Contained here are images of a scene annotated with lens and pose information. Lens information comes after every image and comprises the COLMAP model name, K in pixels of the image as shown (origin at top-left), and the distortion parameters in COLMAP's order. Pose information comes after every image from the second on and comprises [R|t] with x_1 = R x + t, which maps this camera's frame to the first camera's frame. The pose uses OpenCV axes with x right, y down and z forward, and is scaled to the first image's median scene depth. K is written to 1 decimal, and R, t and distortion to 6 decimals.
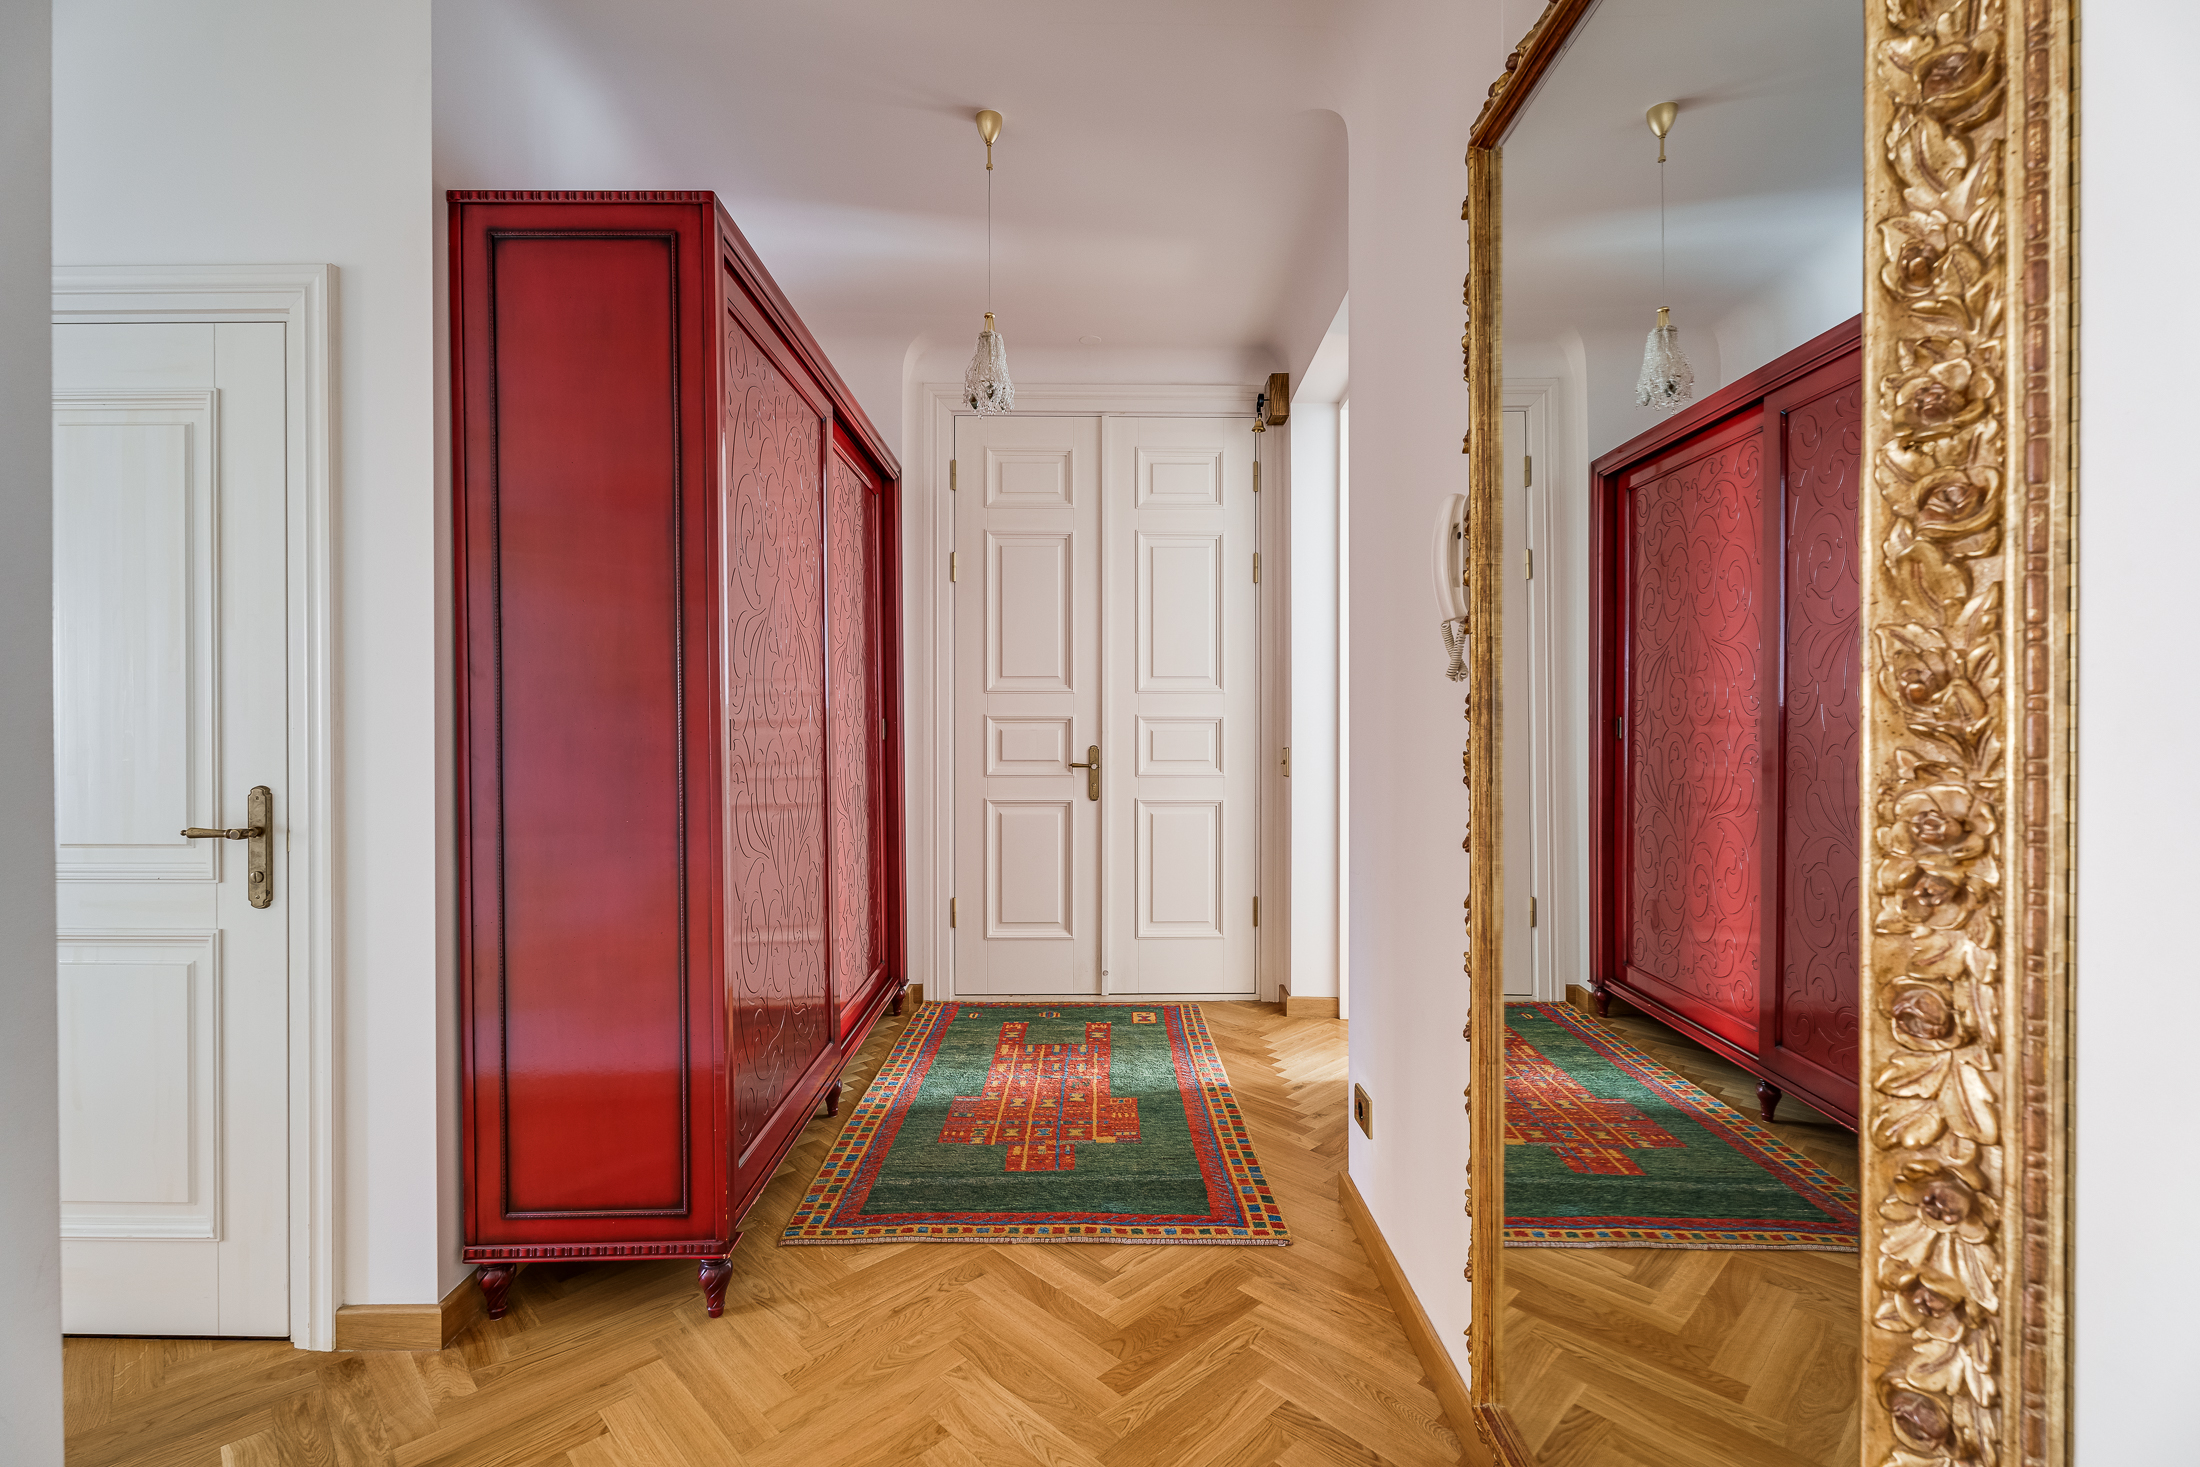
lens RADIAL K [[995.9, 0, 1073.9], [0, 995.9, 726.9], [0, 0, 1]] dist [0.000847, -0.000589]
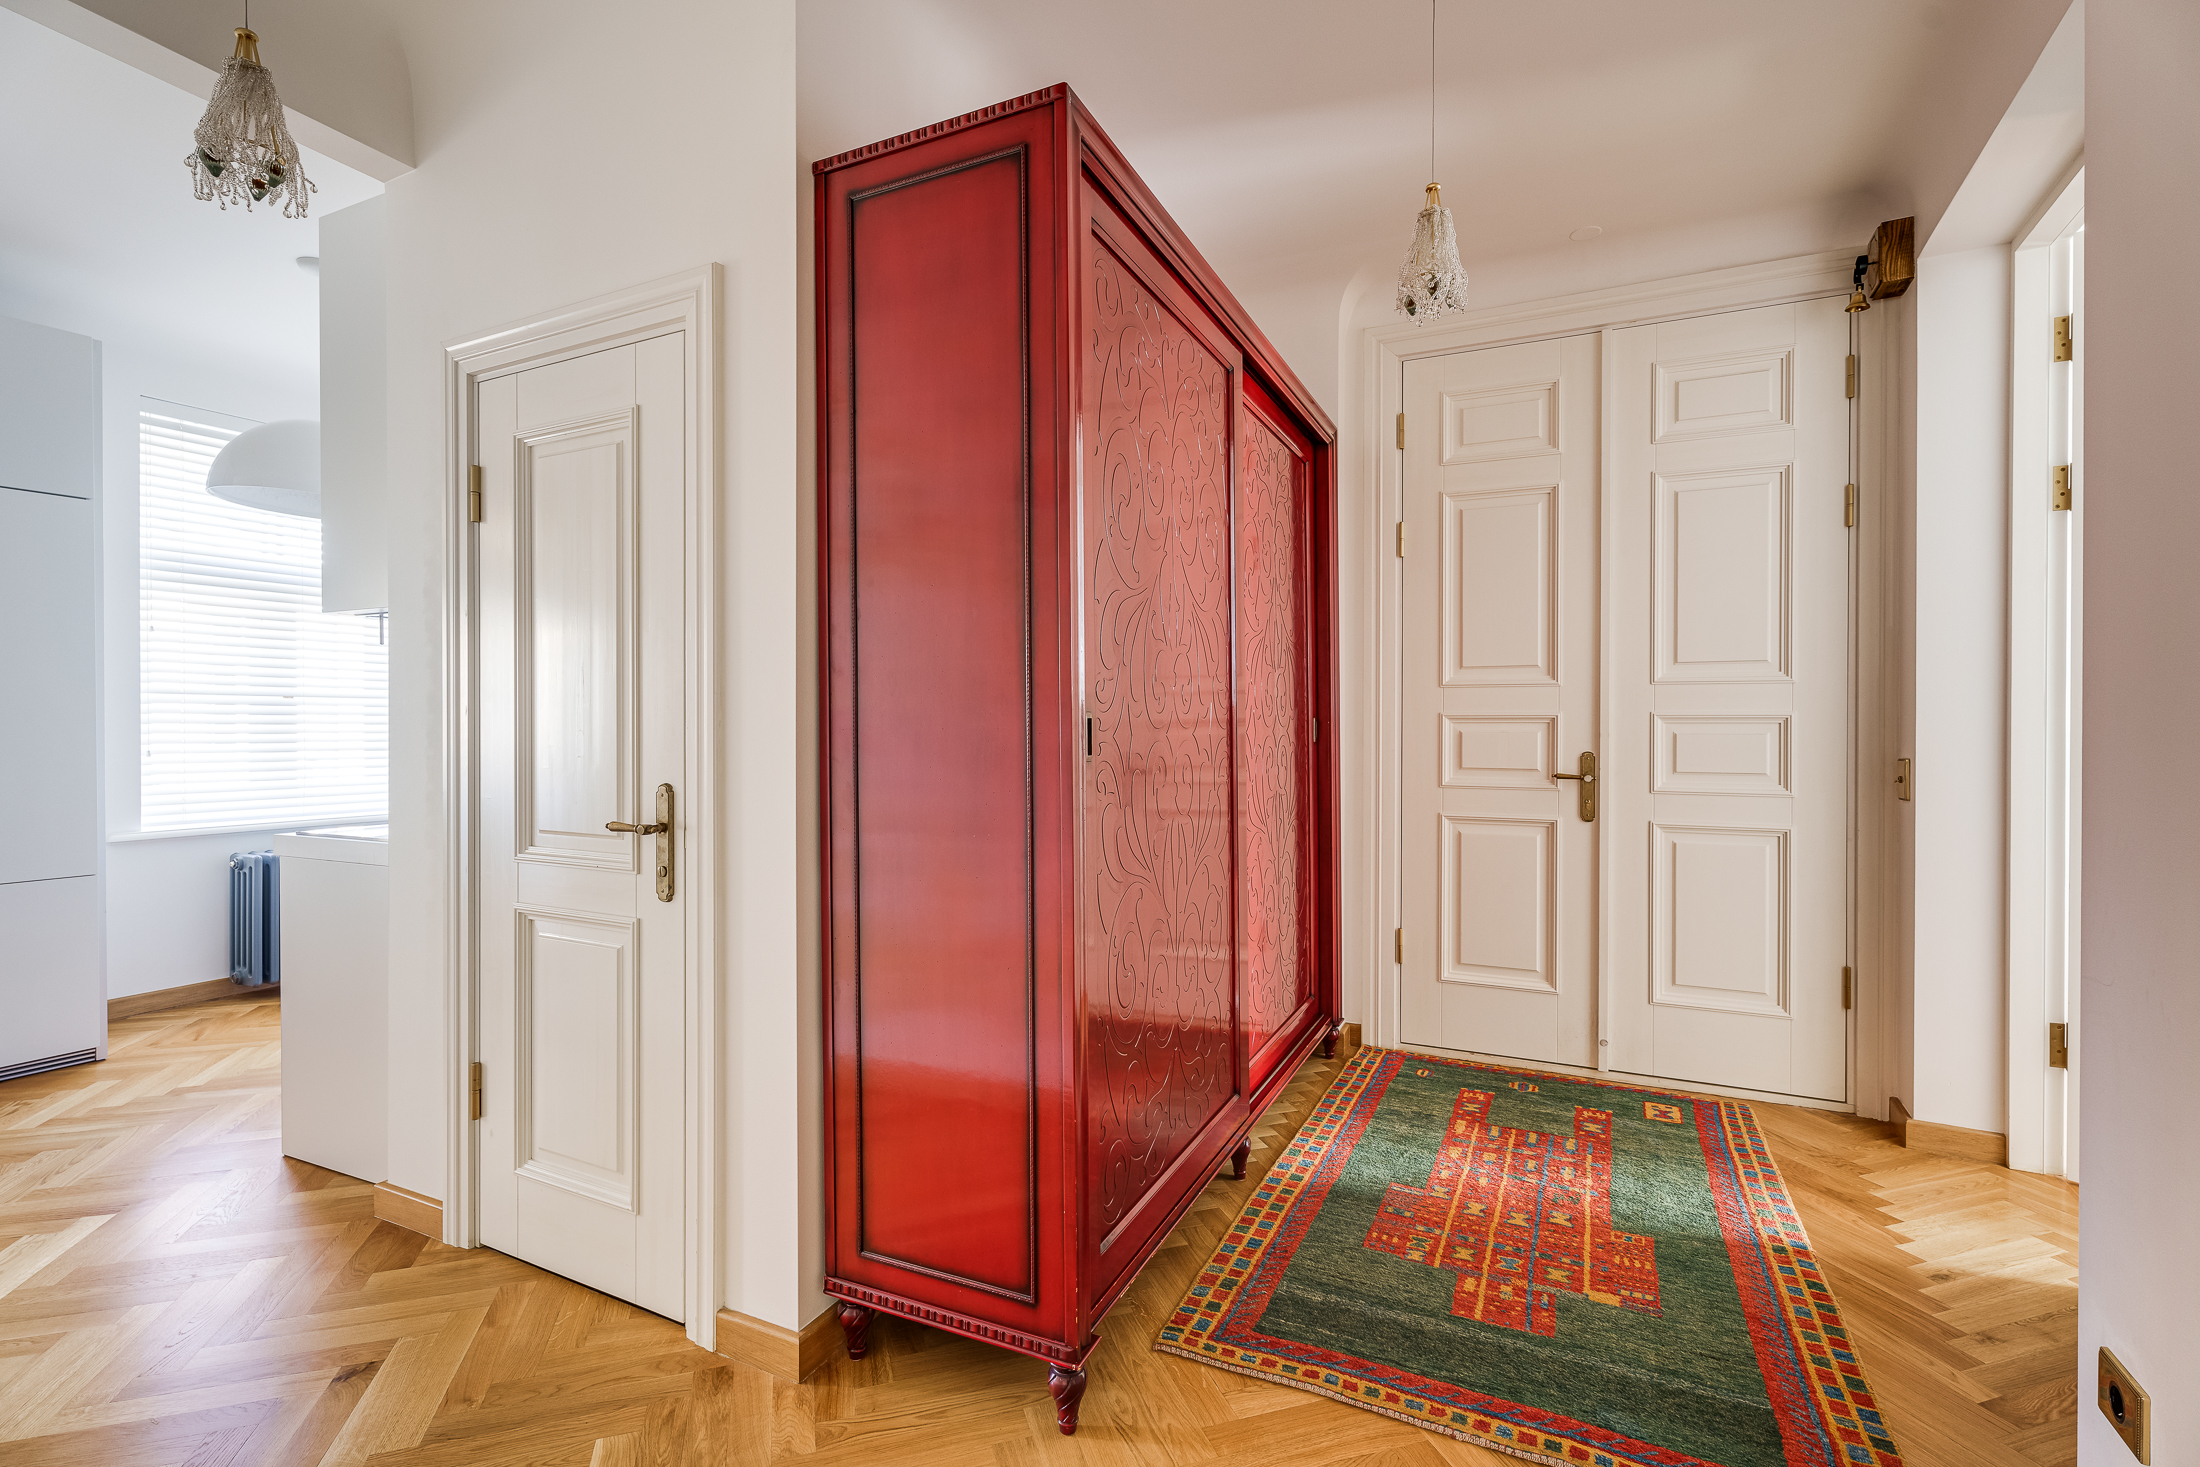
lens RADIAL K [[996.0, 0, 1039.2], [0, 996.0, 729.1], [0, 0, 1]] dist [0.003486, -0.000129]
pose [[0.884975, 0.003819, -0.465624, 0.004688], [-0.002632, 0.999991, 0.003198, -0.000910], [0.465632, -0.001605, 0.884977, 0.161897]]
